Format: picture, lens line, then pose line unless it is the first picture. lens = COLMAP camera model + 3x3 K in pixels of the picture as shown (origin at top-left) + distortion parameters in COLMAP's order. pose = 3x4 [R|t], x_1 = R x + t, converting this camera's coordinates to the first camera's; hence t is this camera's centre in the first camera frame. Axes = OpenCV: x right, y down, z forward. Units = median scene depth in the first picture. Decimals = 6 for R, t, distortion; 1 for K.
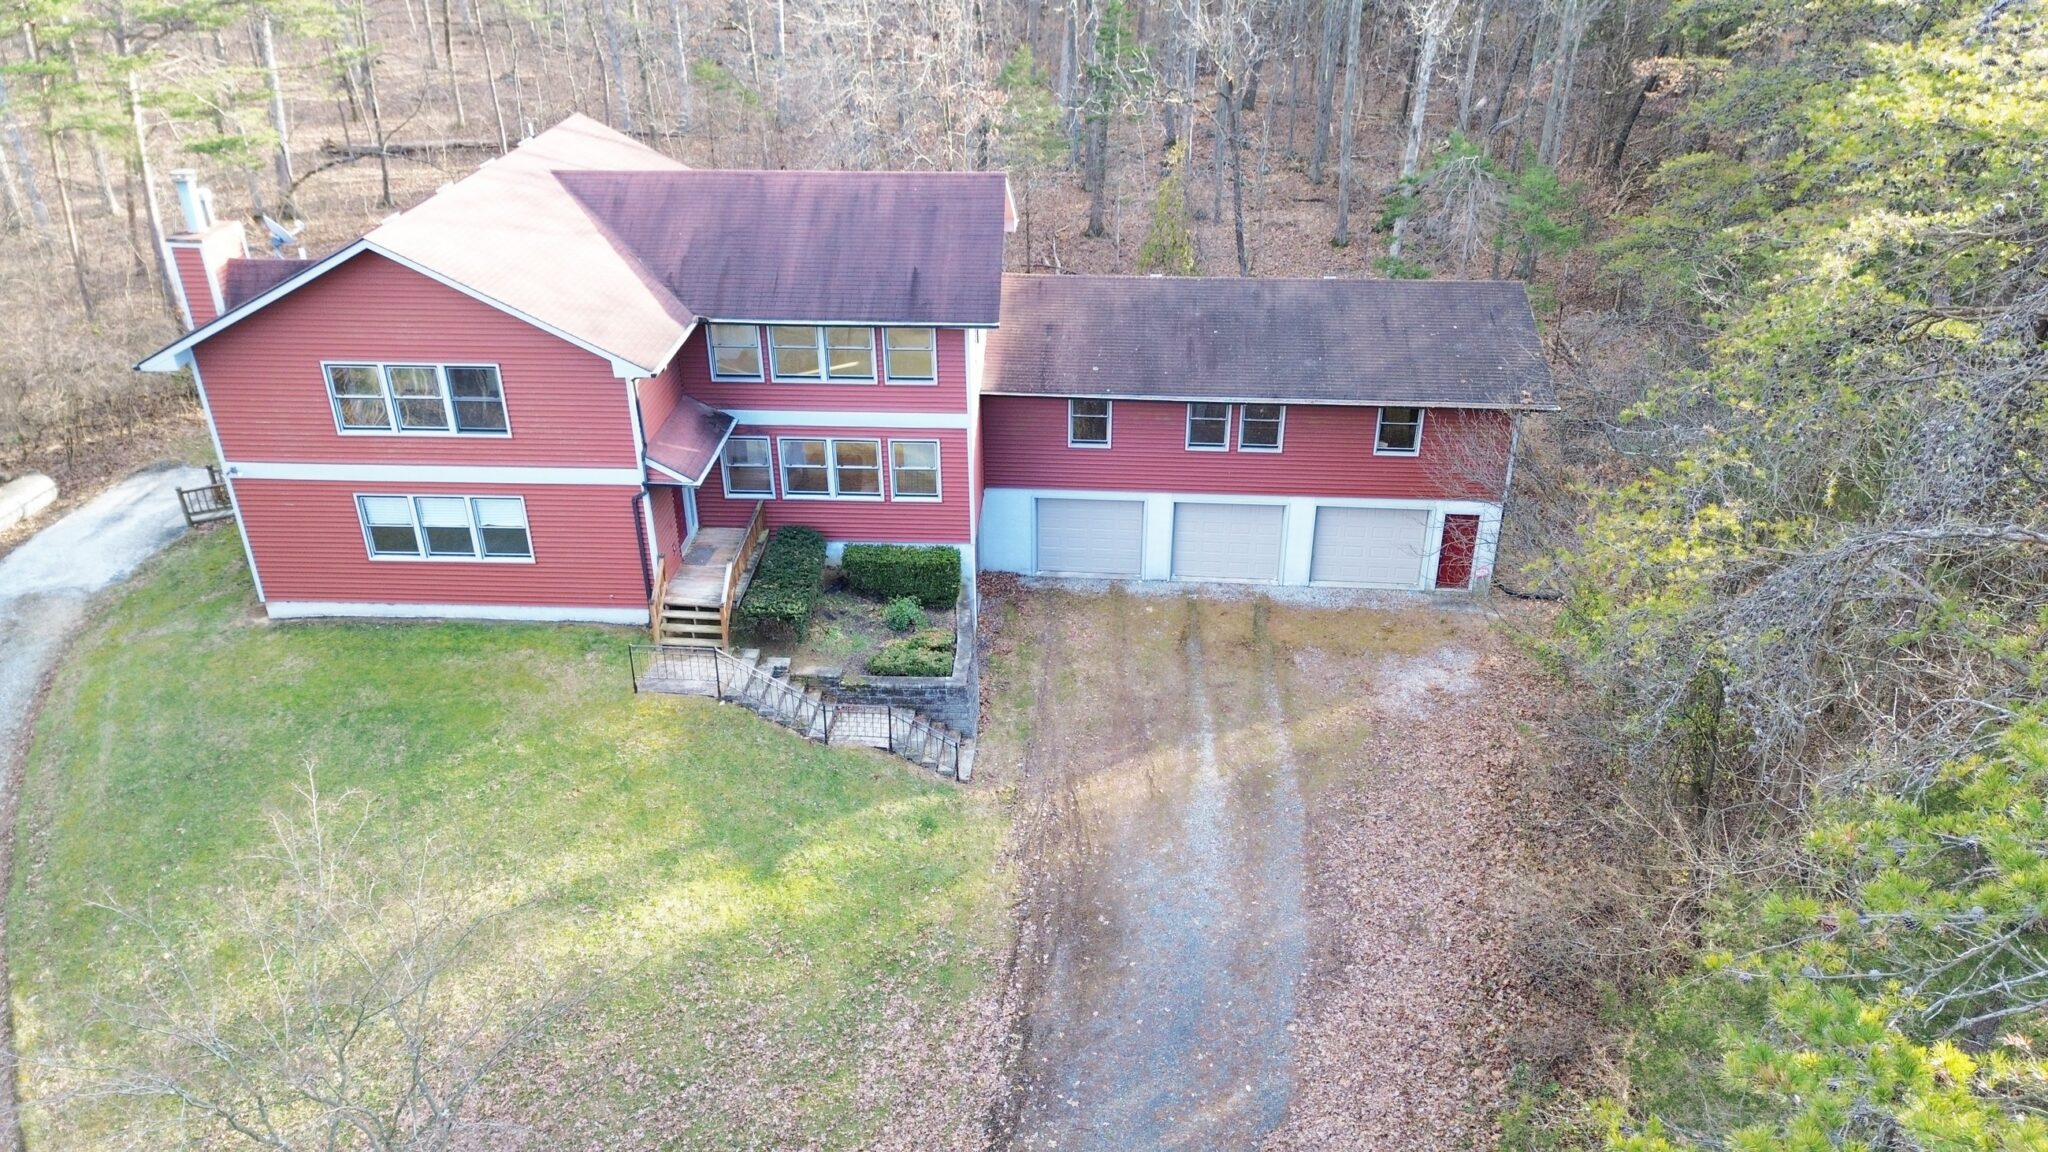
lens RADIAL K [[1450.1, 0, 1025.7], [0, 1450.1, 558.3], [0, 0, 1]] dist [0.037086, -0.026383]
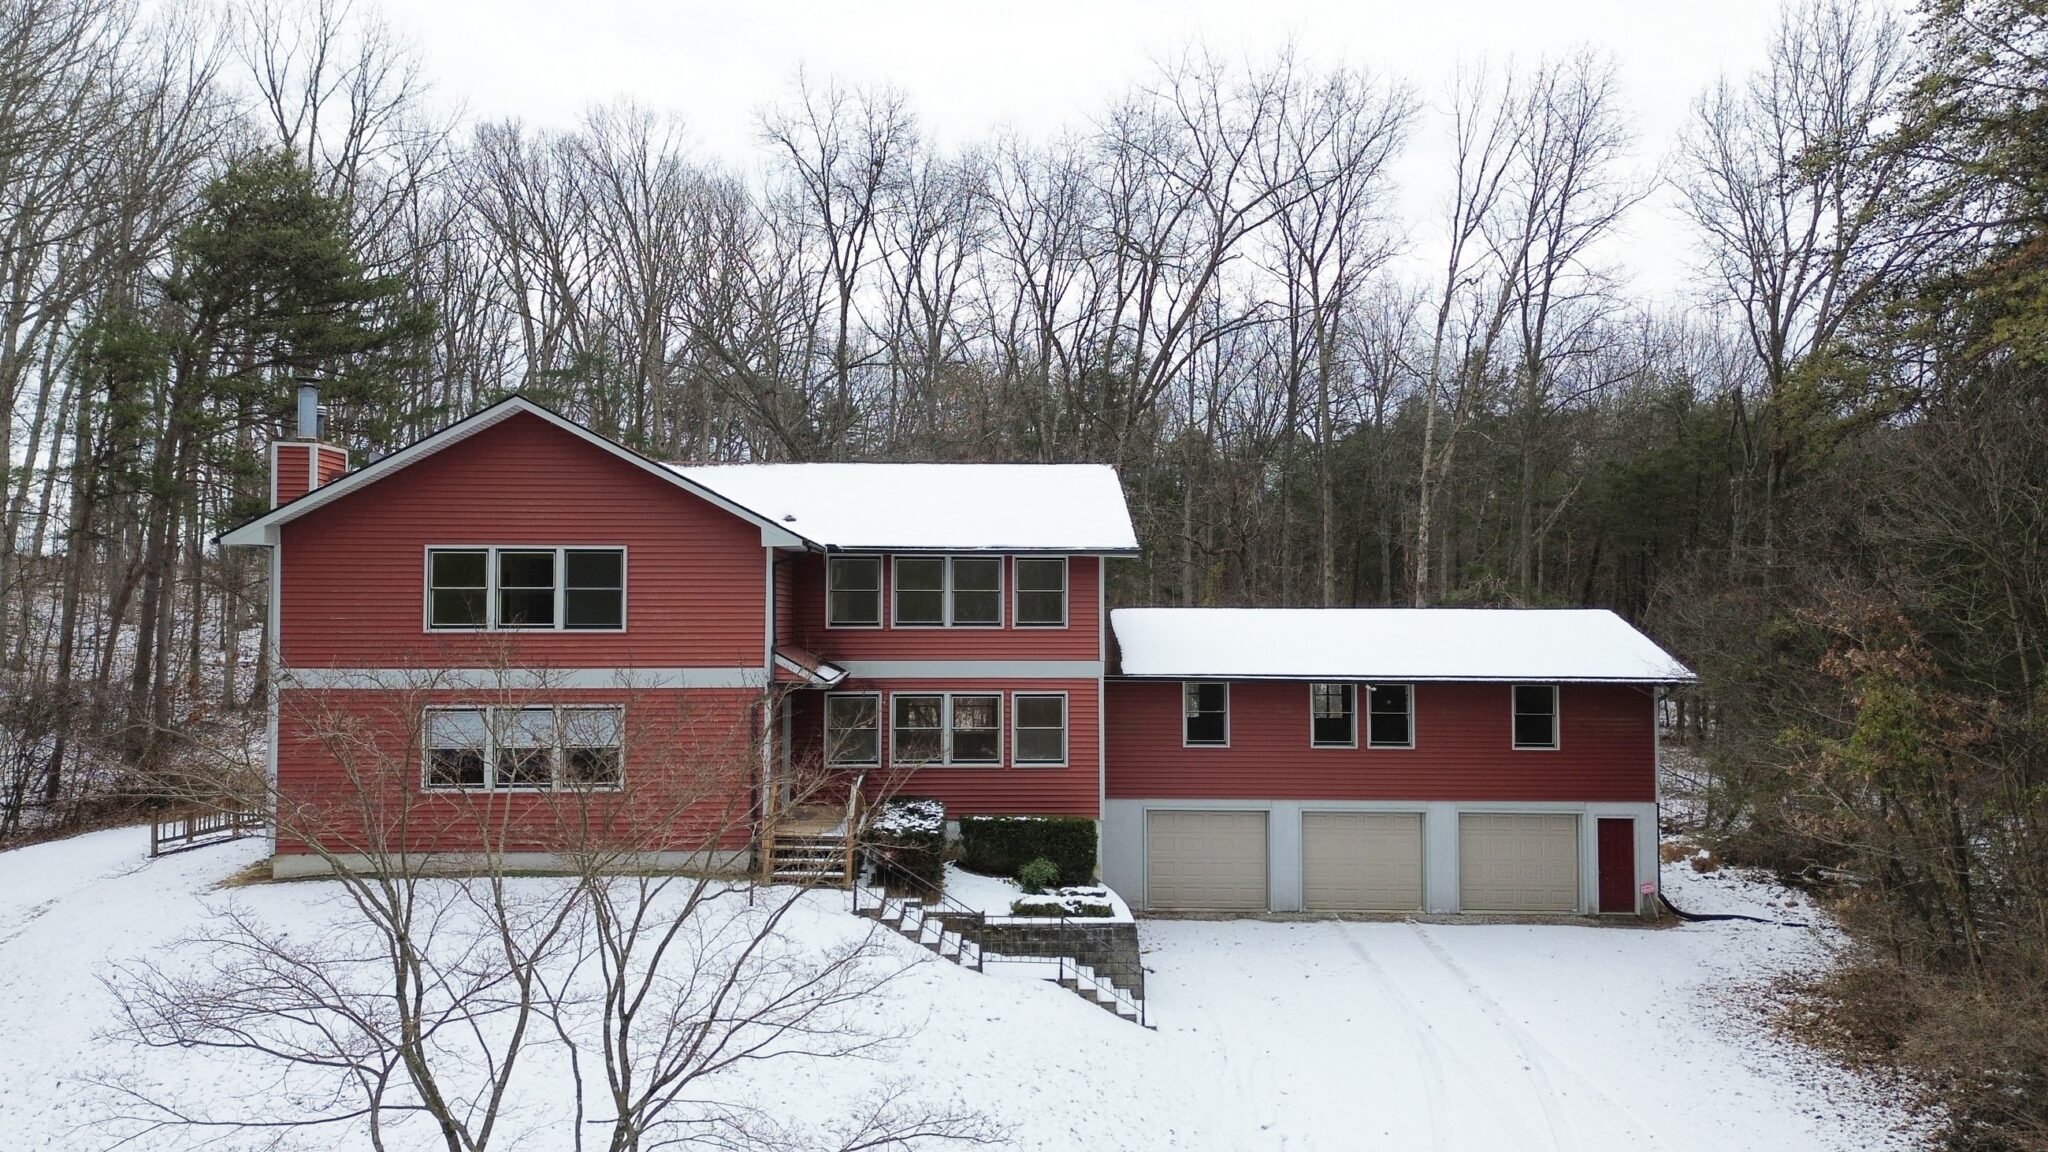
lens RADIAL K [[1450.1, 0, 1017.5], [0, 1450.1, 576.4], [0, 0, 1]] dist [0.037086, -0.026383]
pose [[0.996213, 0.010998, 0.086249, -0.181793], [0.031782, 0.877265, -0.478953, 0.307439], [-0.080931, 0.479880, 0.873593, 0.175901]]
